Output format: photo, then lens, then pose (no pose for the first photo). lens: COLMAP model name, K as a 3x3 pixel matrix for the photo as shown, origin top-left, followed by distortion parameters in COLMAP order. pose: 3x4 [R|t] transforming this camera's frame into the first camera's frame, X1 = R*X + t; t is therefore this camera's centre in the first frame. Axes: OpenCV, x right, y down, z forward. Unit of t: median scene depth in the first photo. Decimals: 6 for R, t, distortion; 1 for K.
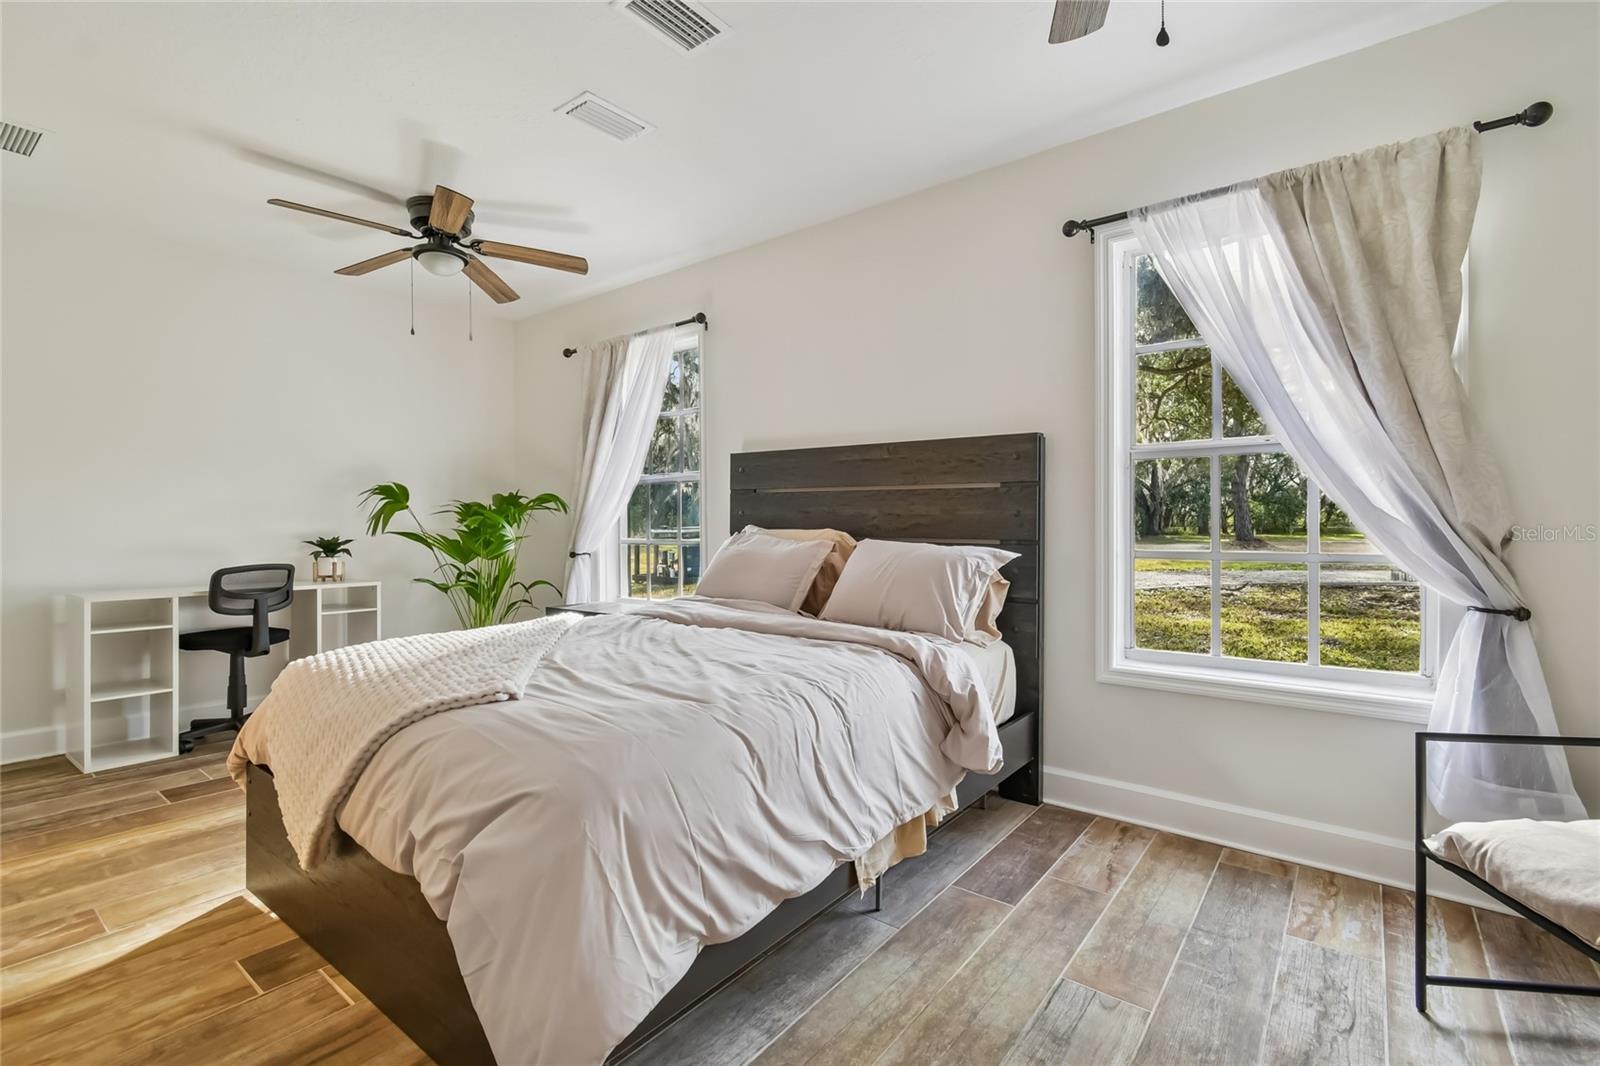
lens RADIAL K [[727.2, 0, 810.1], [0, 727.2, 532.2], [0, 0, 1]] dist [-0.001242, 0.000892]
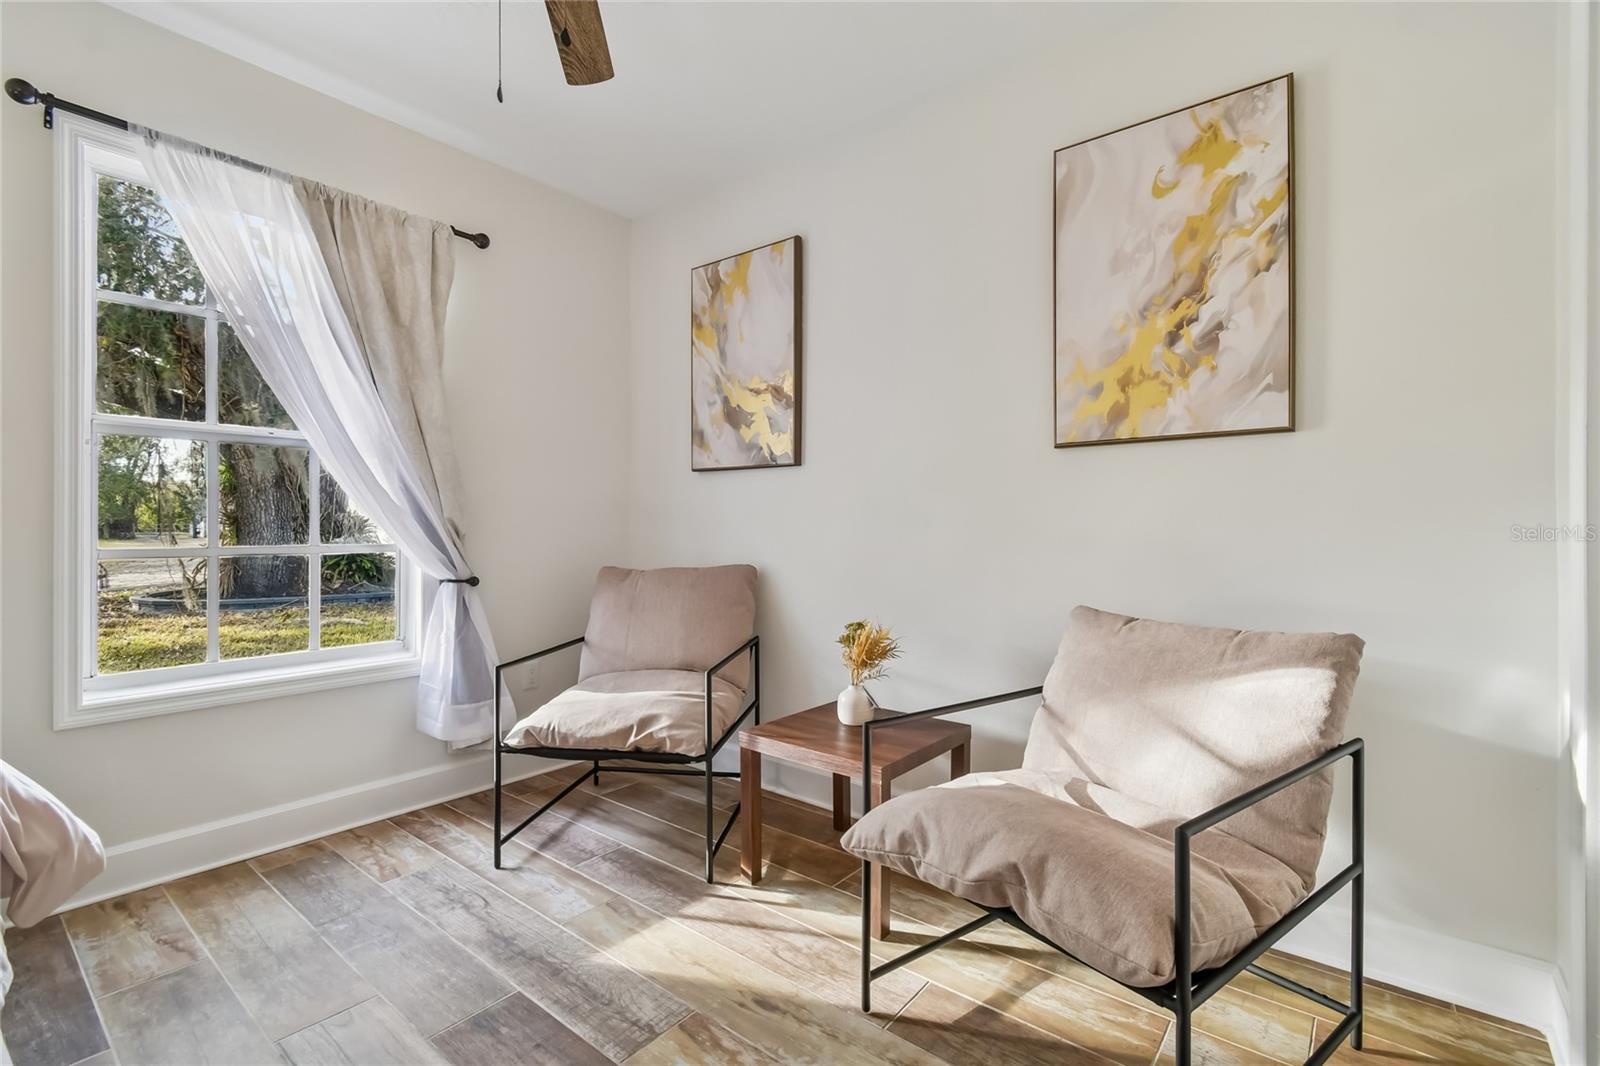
lens RADIAL K [[727.2, 0, 799.4], [0, 727.2, 528.5], [0, 0, 1]] dist [-0.001242, 0.000892]
pose [[0.013433, 0.001549, 0.999909, -0.413496], [0.011428, 0.999933, -0.001702, 0.015975], [-0.999844, 0.011449, 0.013414, 0.307565]]
